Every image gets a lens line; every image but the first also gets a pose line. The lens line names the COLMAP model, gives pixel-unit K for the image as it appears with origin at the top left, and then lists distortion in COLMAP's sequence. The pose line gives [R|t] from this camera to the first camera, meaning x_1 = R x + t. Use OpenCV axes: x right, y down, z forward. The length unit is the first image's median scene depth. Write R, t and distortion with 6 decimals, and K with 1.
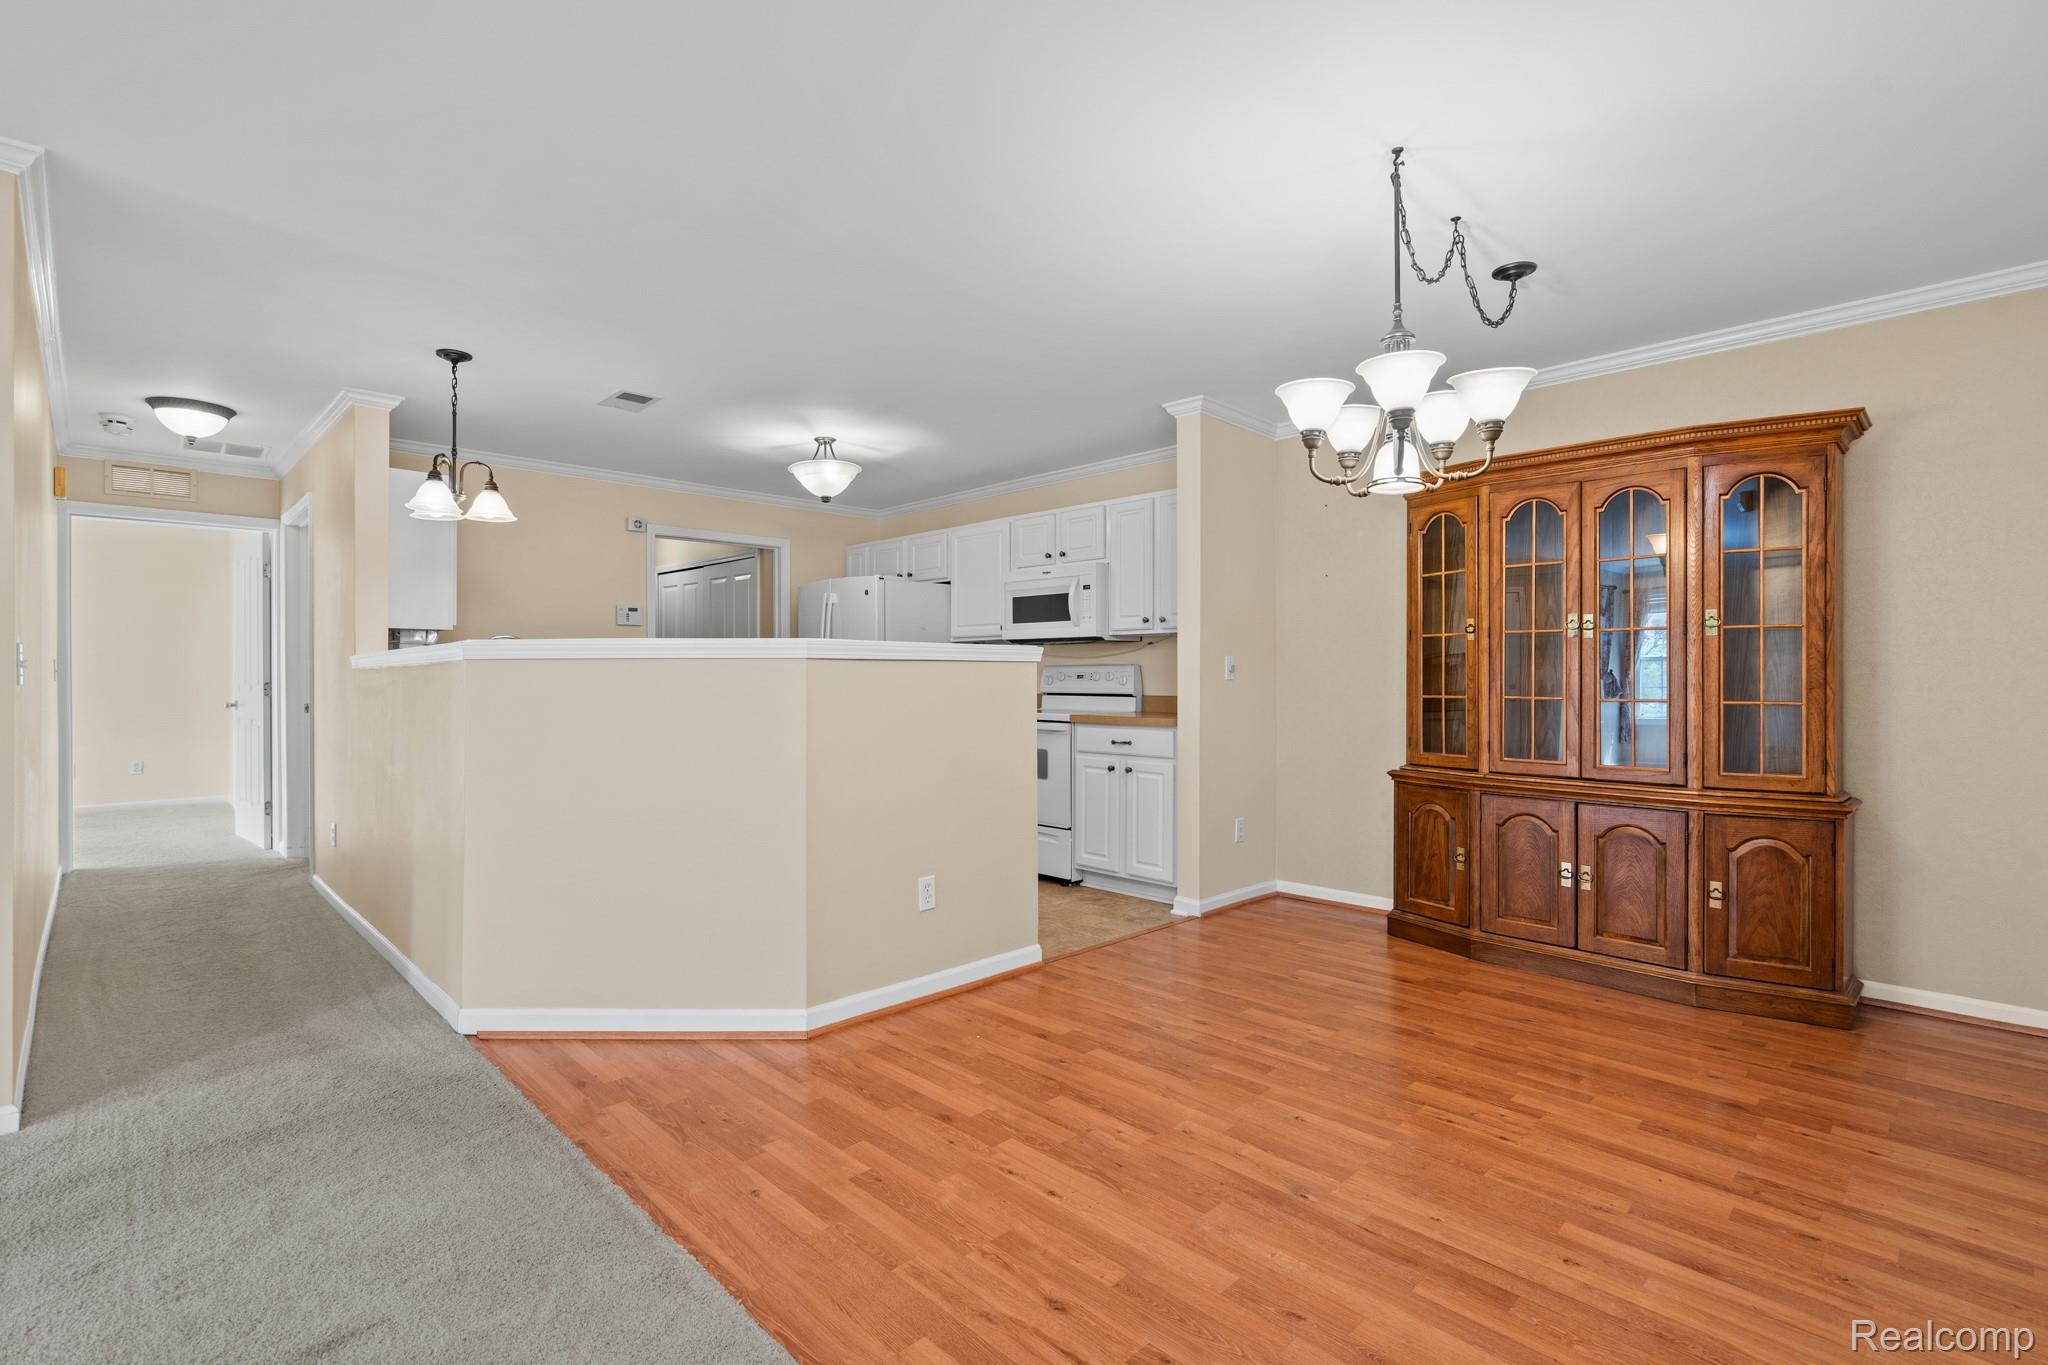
lens RADIAL K [[949.9, 0, 1022.8], [0, 949.9, 679.7], [0, 0, 1]] dist [-0.009843, 0.003701]
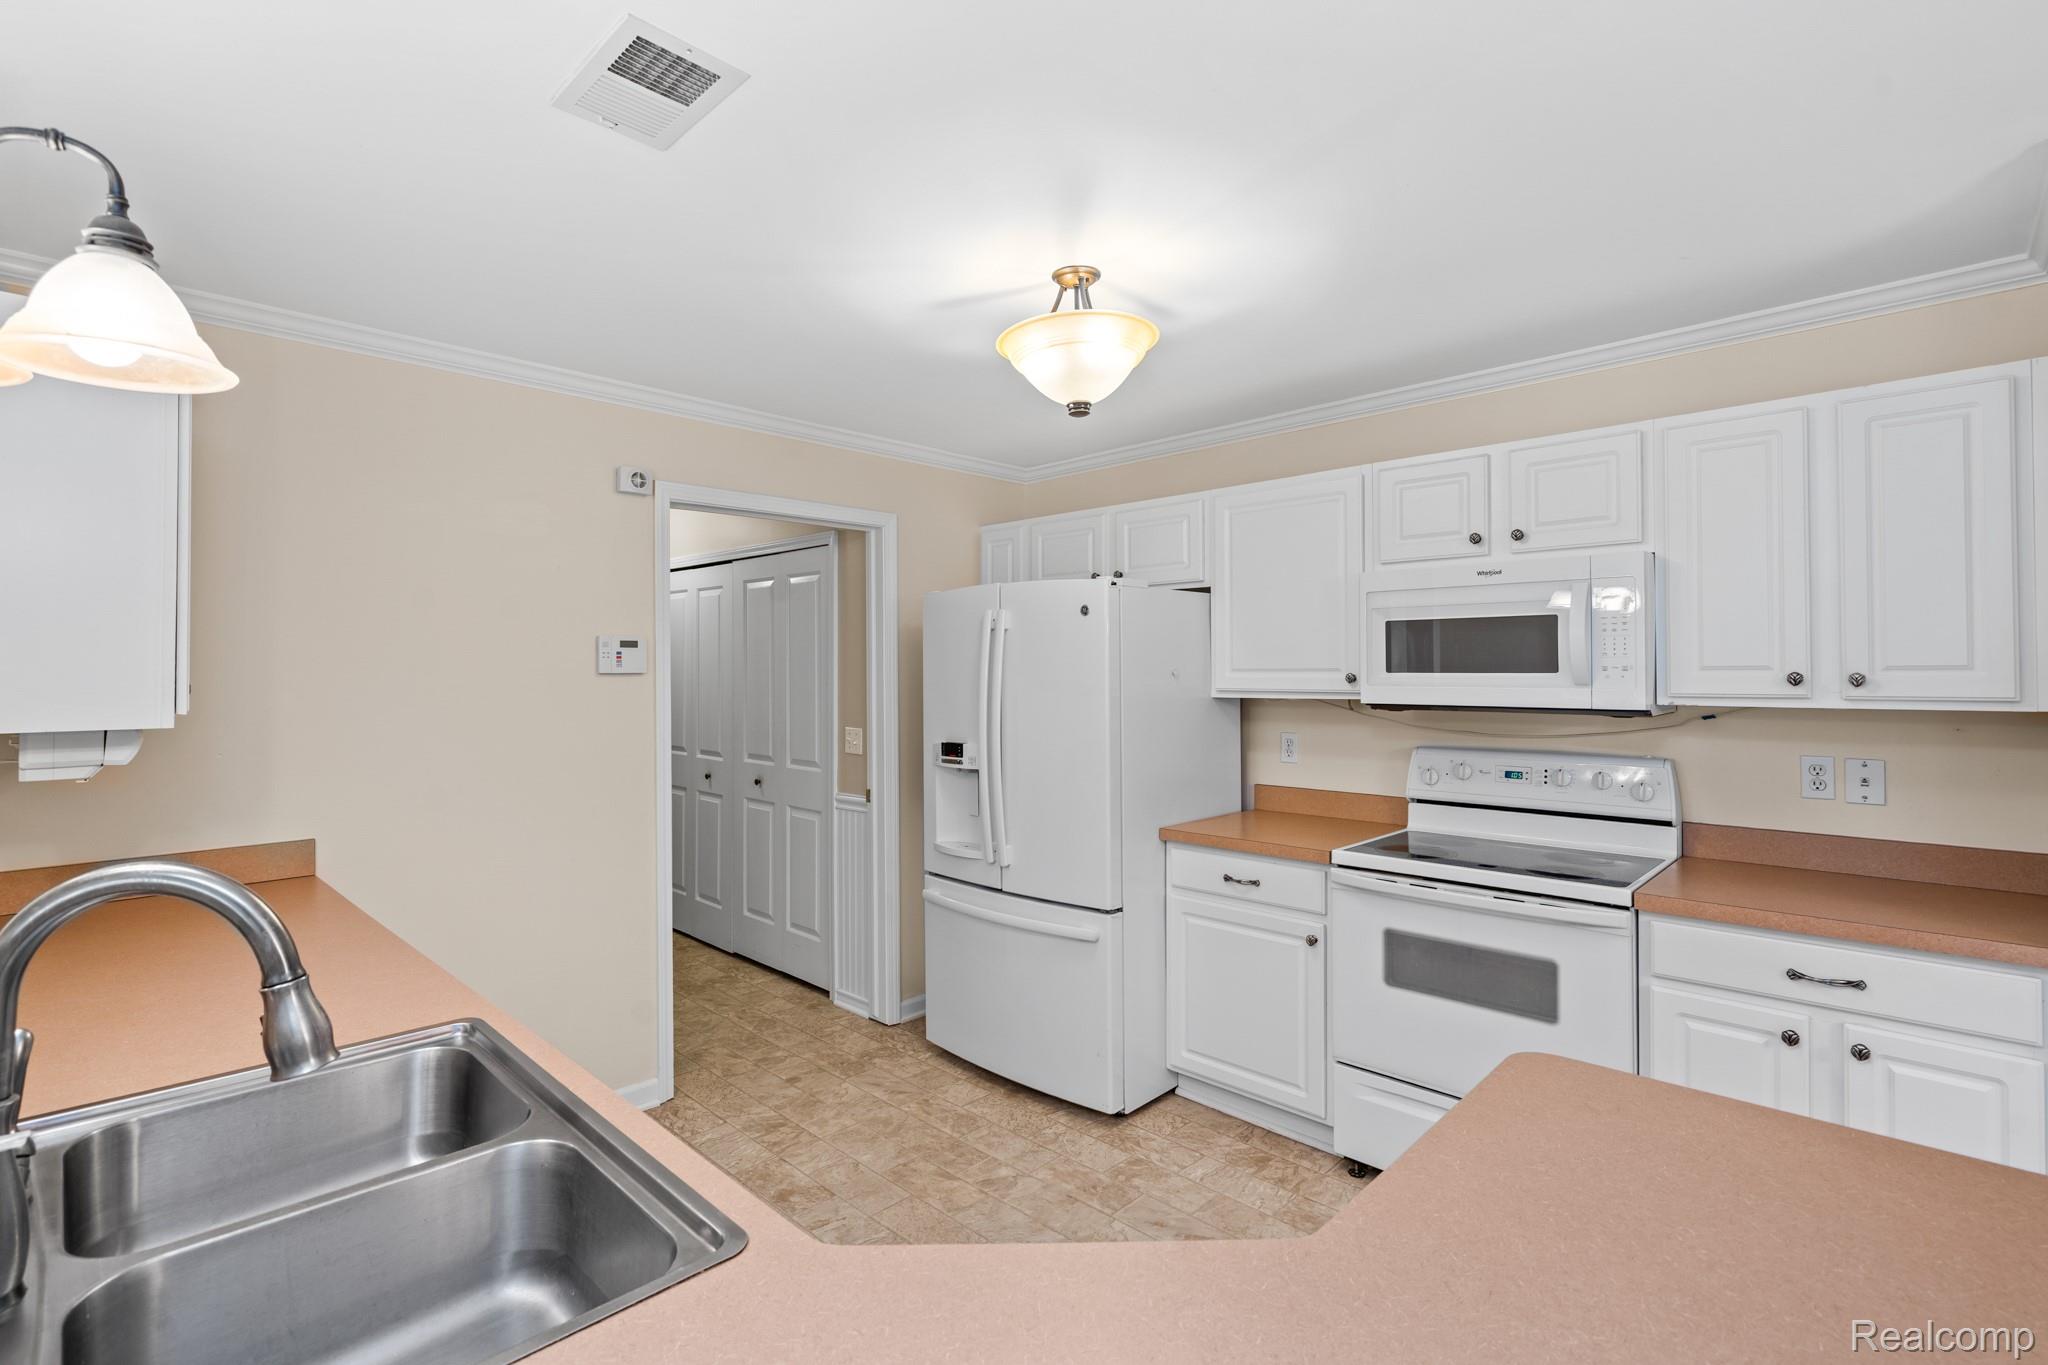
lens RADIAL K [[949.9, 0, 1016.2], [0, 949.9, 666.0], [0, 0, 1]] dist [-0.009843, 0.003701]
pose [[0.999739, -0.003679, 0.022547, -0.123465], [0.003878, 0.999954, -0.008763, -0.032903], [-0.022514, 0.008848, 0.999707, 0.278654]]
